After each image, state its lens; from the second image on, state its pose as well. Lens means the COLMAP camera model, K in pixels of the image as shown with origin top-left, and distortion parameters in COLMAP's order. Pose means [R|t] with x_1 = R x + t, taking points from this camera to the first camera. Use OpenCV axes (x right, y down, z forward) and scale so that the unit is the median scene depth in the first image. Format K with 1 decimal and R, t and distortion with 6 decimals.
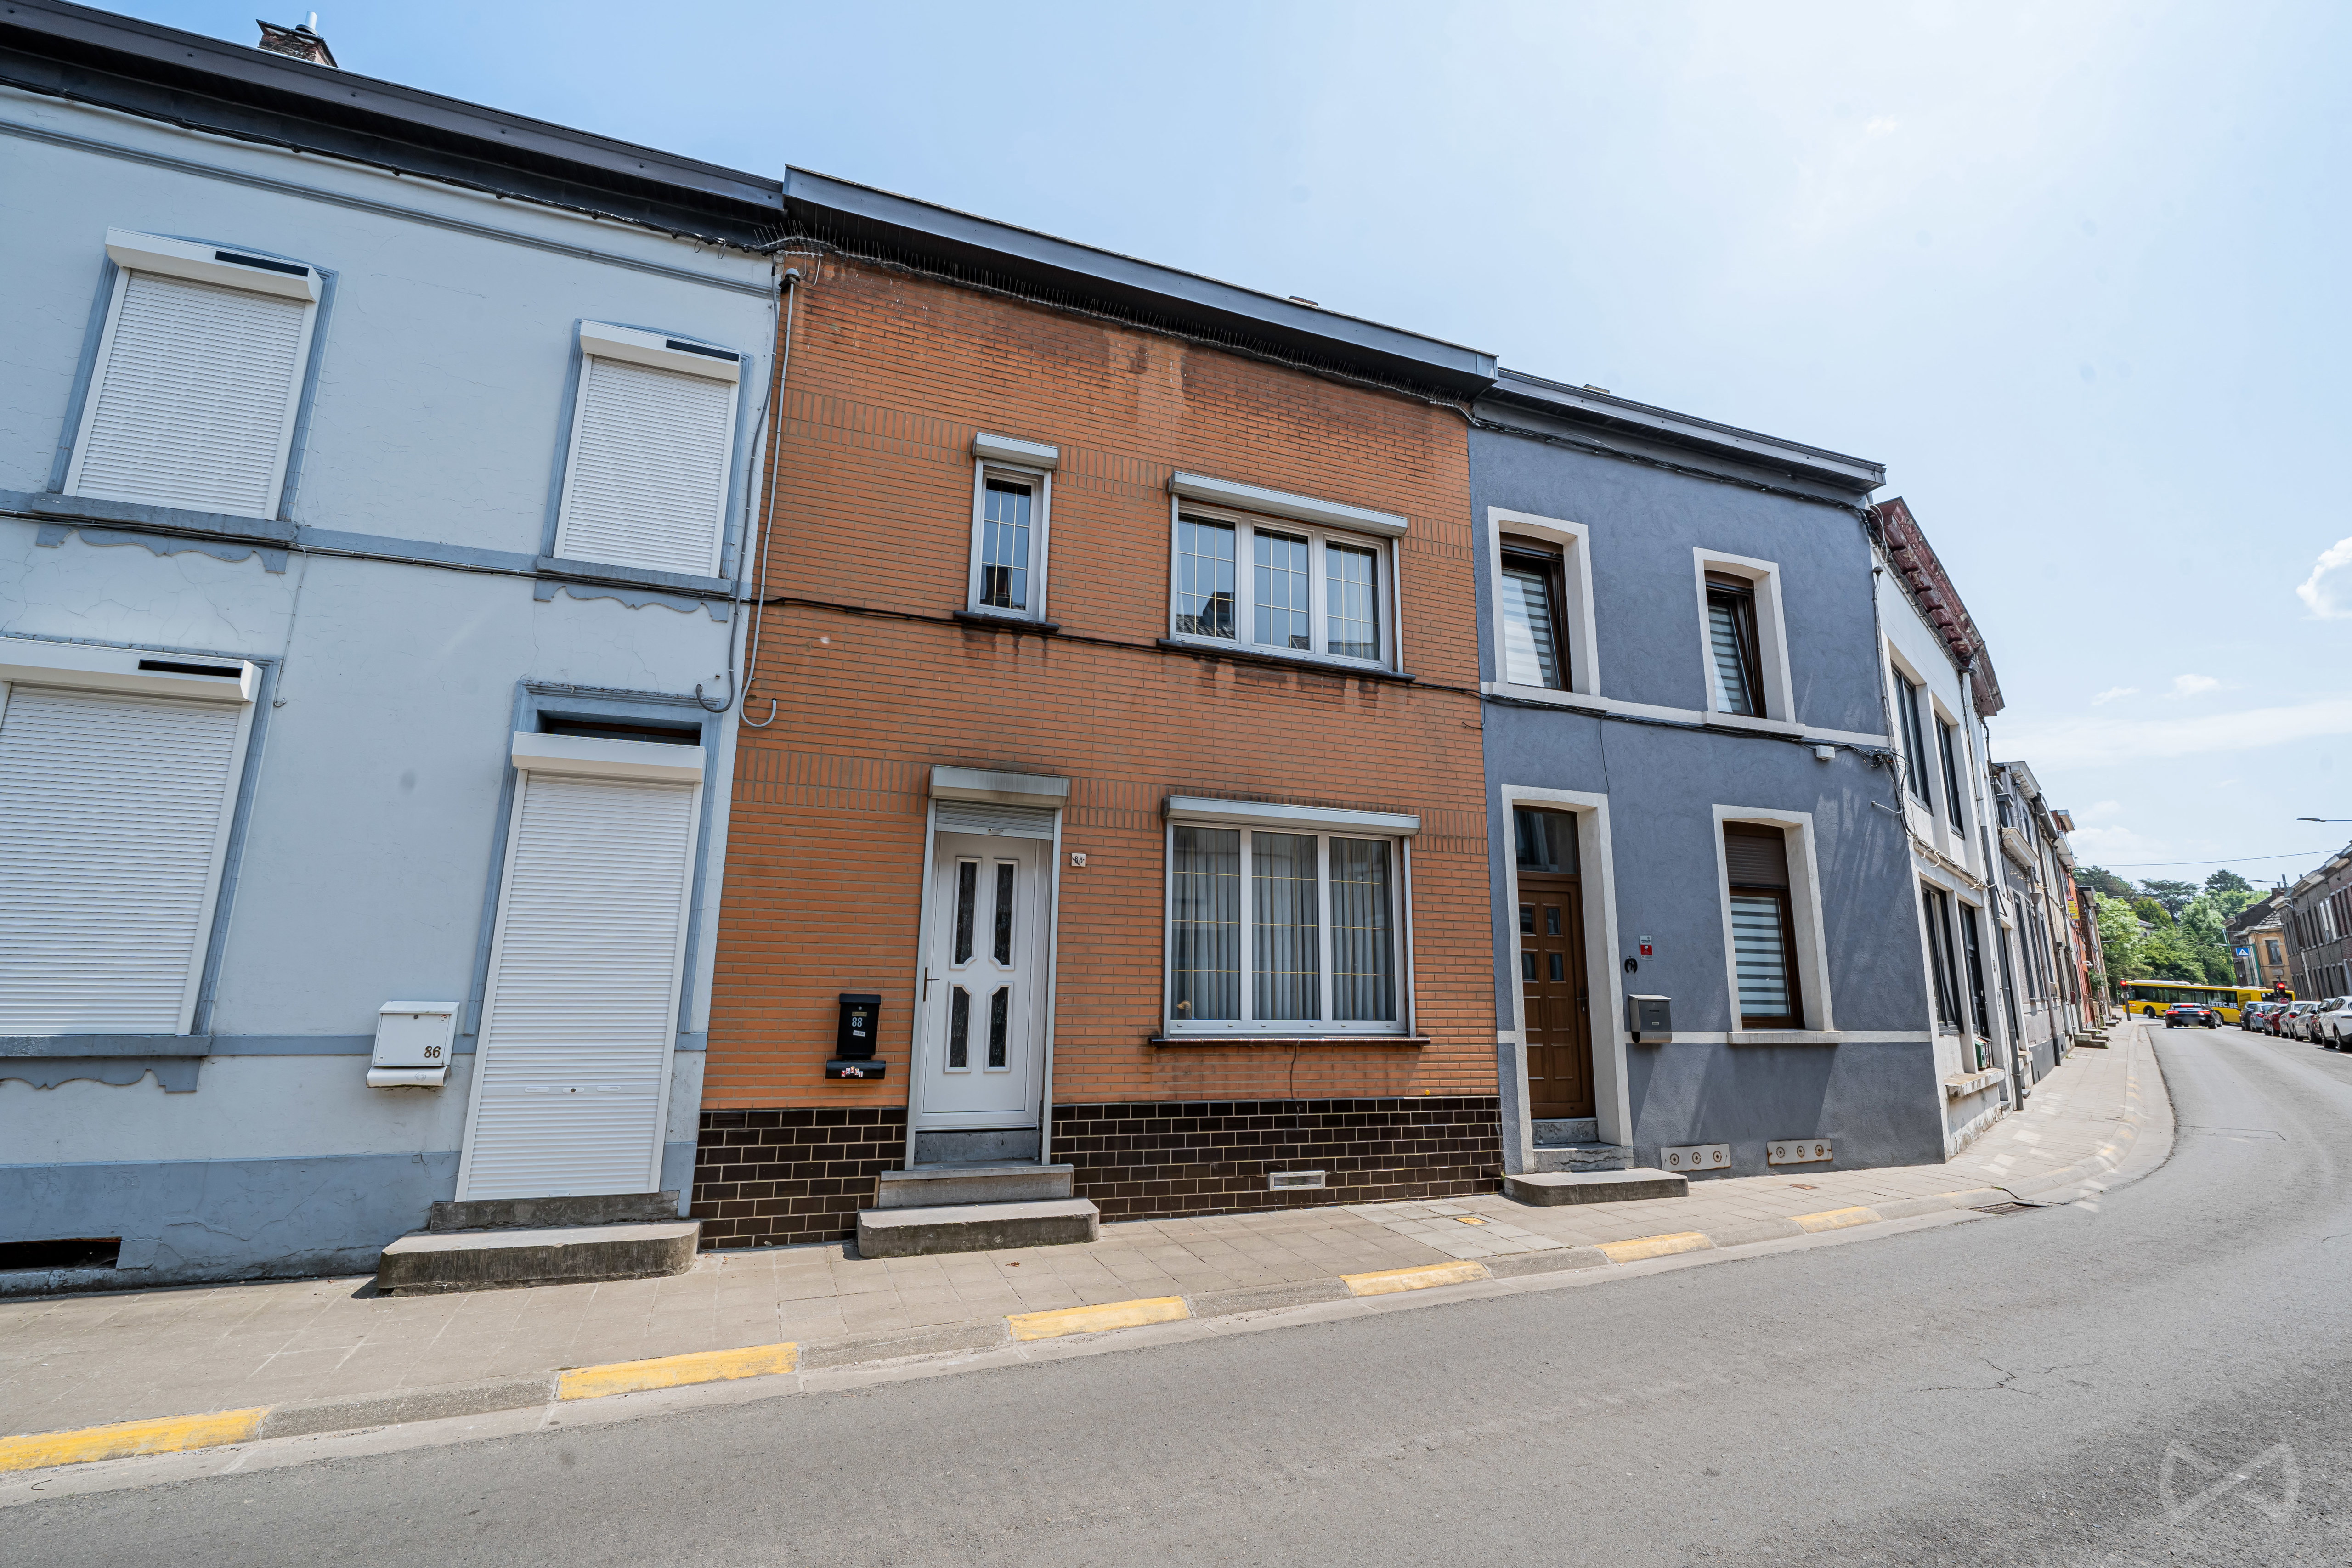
lens RADIAL K [[1005.3, 0, 1155.4], [0, 1005.3, 790.5], [0, 0, 1]] dist [-0.002244, 0.000203]
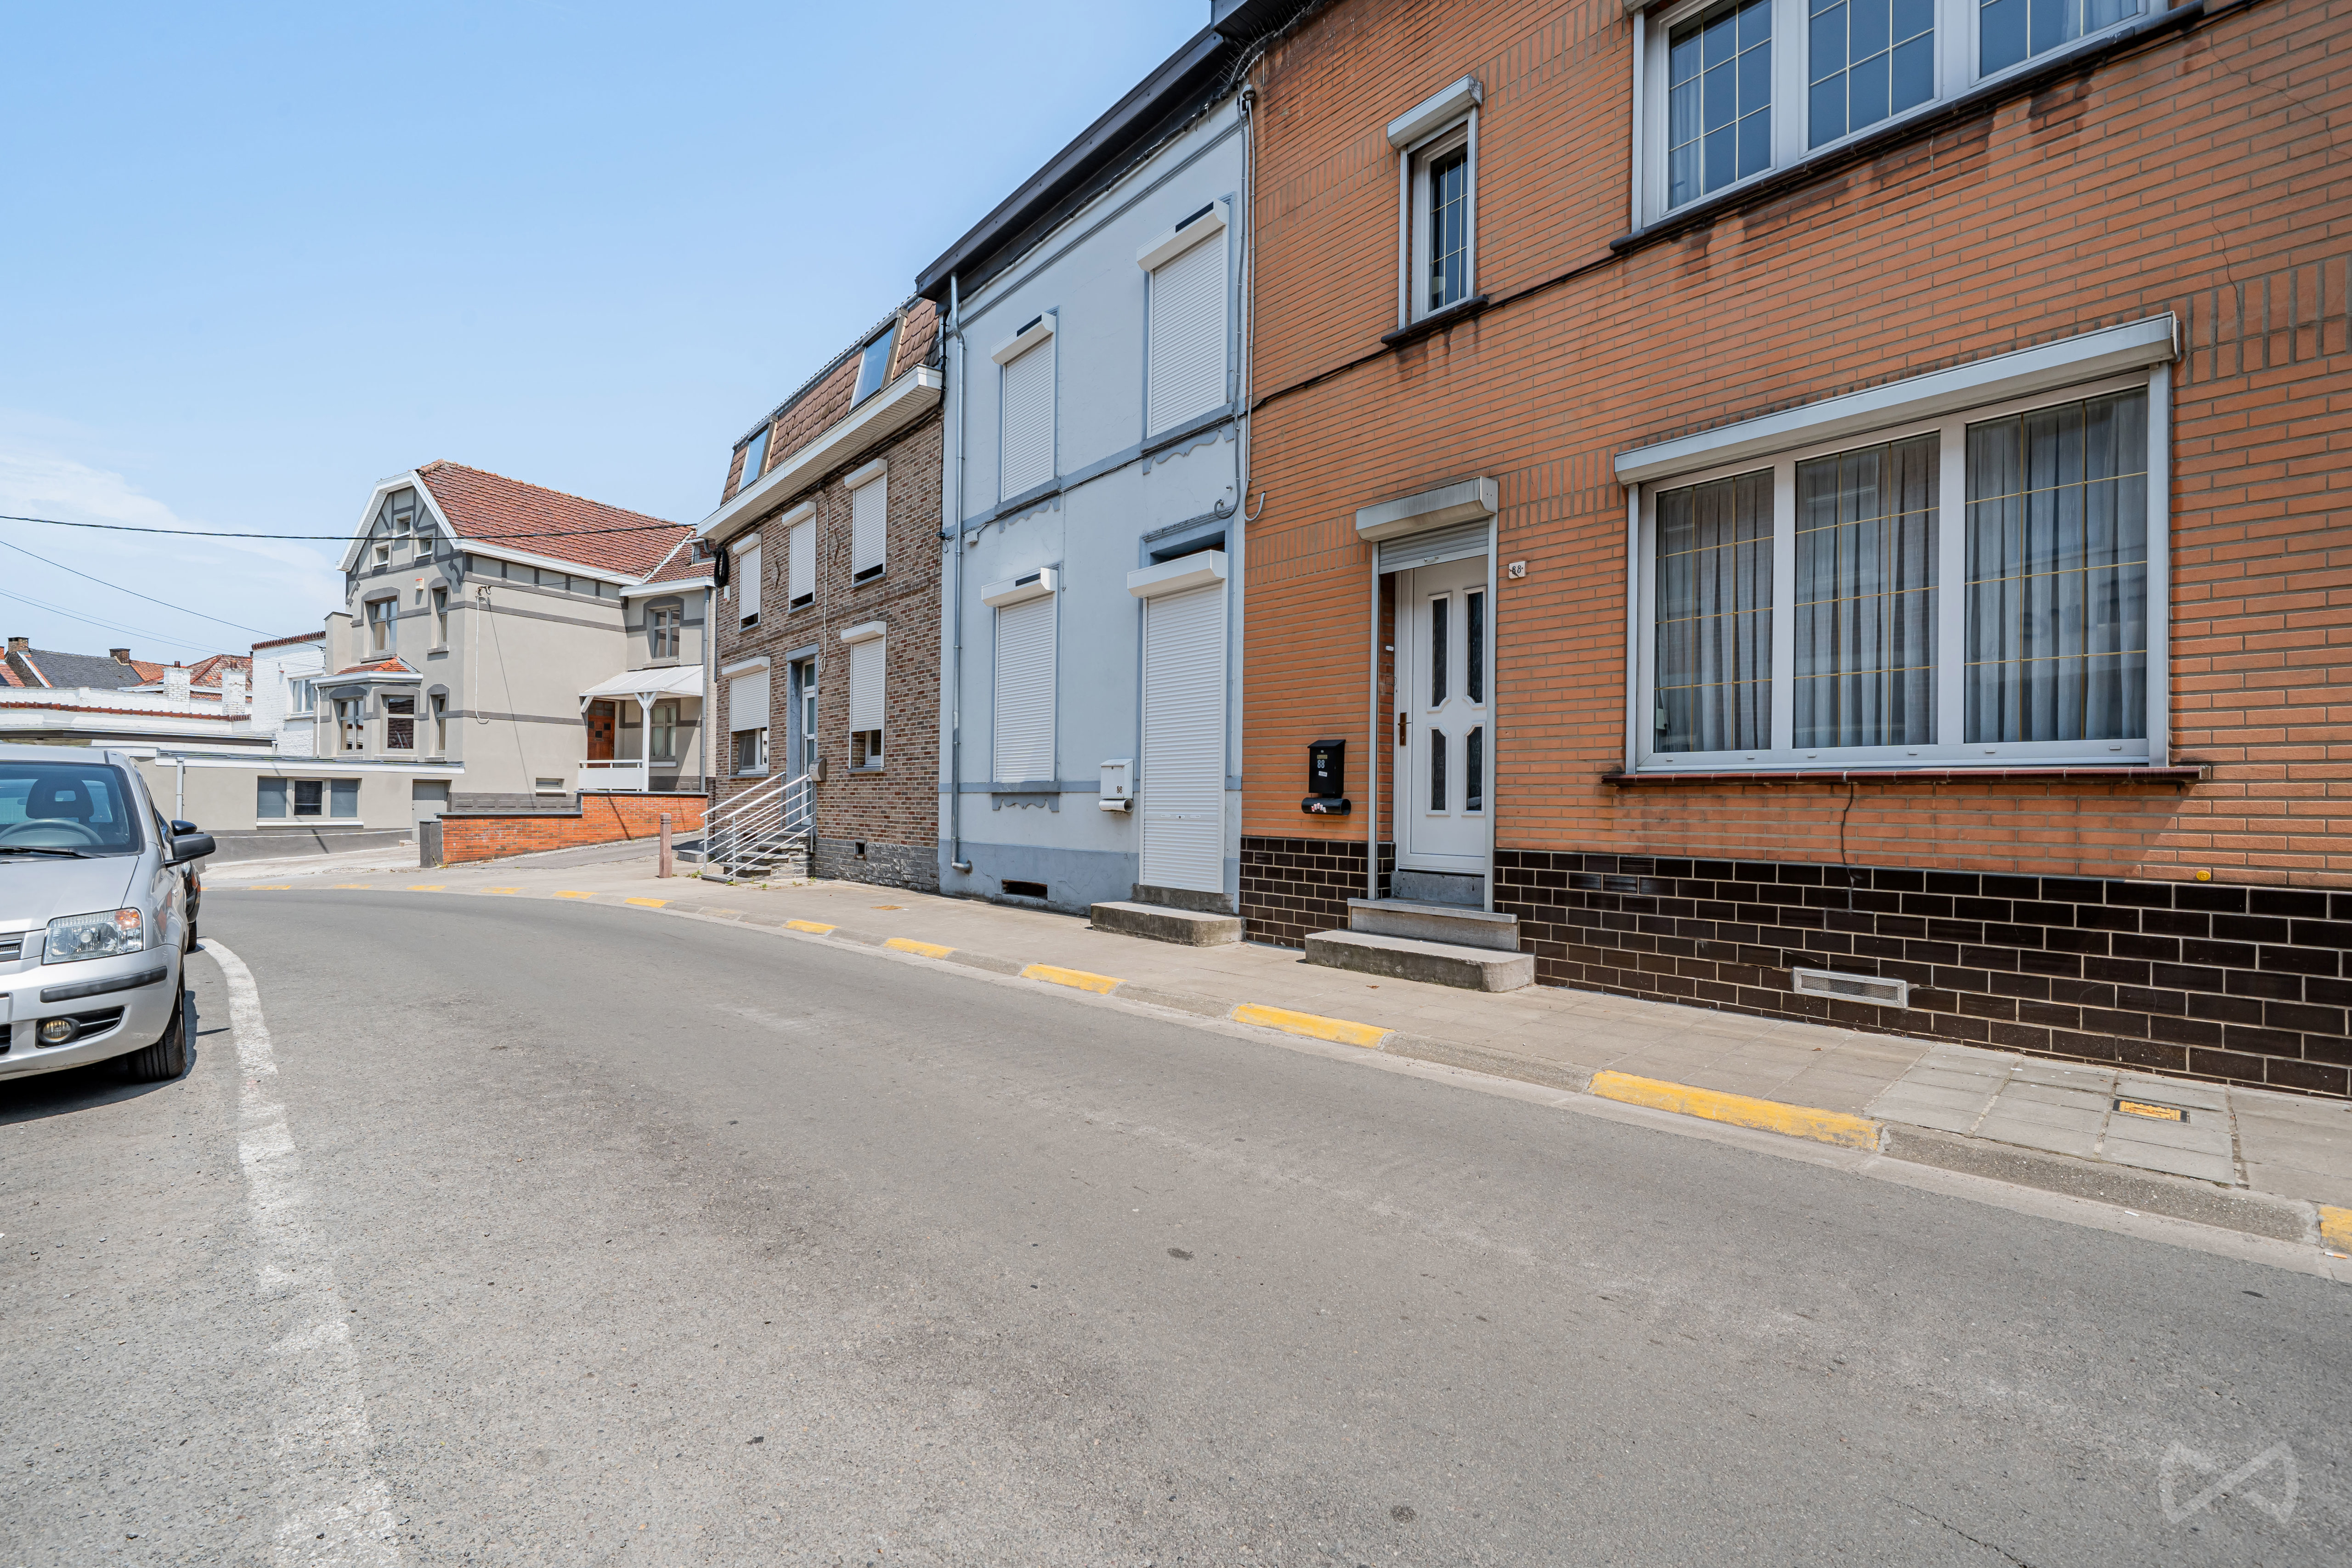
lens RADIAL K [[1005.5, 0, 1154.7], [0, 1005.5, 795.8], [0, 0, 1]] dist [-0.002244, 0.000203]
pose [[0.354916, -0.018775, -0.934709, 0.609958], [0.173876, 0.983680, 0.046263, 0.166793], [0.918587, -0.178943, 0.352389, 0.400919]]
